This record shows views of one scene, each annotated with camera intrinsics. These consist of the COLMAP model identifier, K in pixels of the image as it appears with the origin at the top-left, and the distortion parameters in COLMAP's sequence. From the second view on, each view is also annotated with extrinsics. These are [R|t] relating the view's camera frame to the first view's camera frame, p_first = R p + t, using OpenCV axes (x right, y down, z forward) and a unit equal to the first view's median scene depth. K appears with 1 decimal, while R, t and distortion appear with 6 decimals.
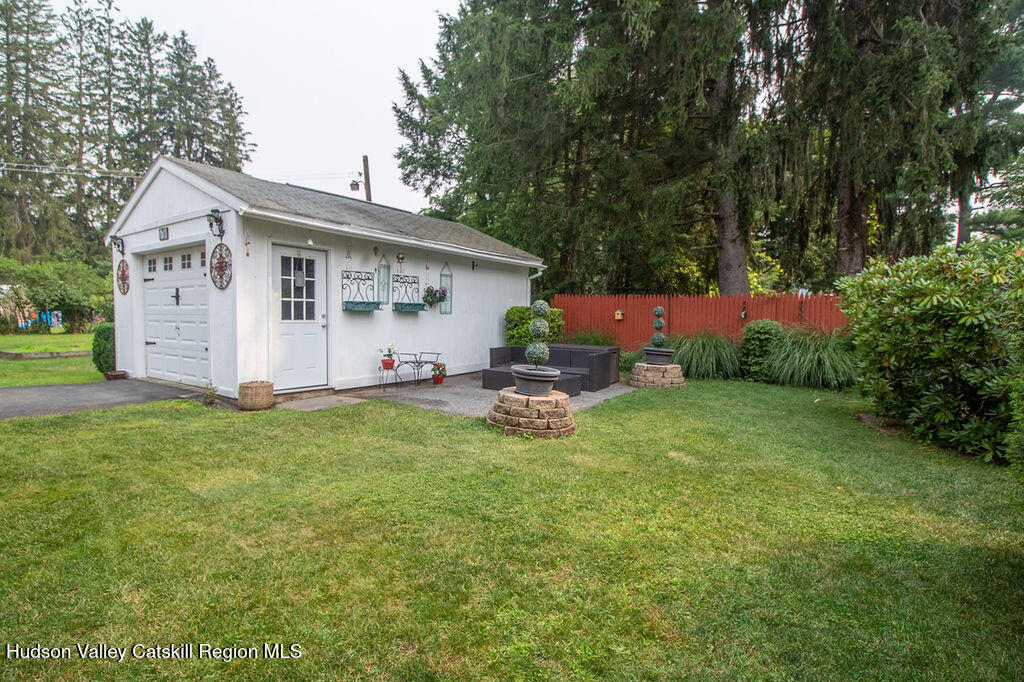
lens RADIAL K [[514.7, 0, 512.0], [0, 514.7, 341.0], [0, 0, 1]] dist [-0.029565, -0.000367]
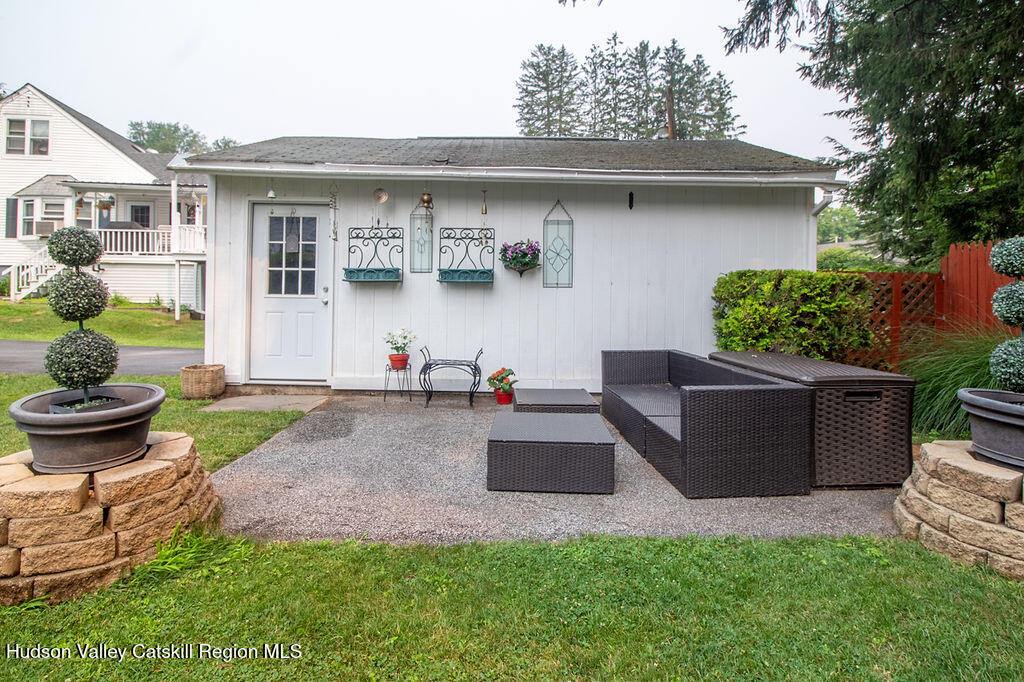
lens RADIAL K [[517.9, 0, 511.0], [0, 517.9, 298.9], [0, 0, 1]] dist [-0.003474, -0.000274]
pose [[0.564534, -0.005423, -0.825392, 0.371174], [-0.045047, 0.998286, -0.037369, -0.016203], [0.824180, 0.058277, 0.563322, 0.696196]]
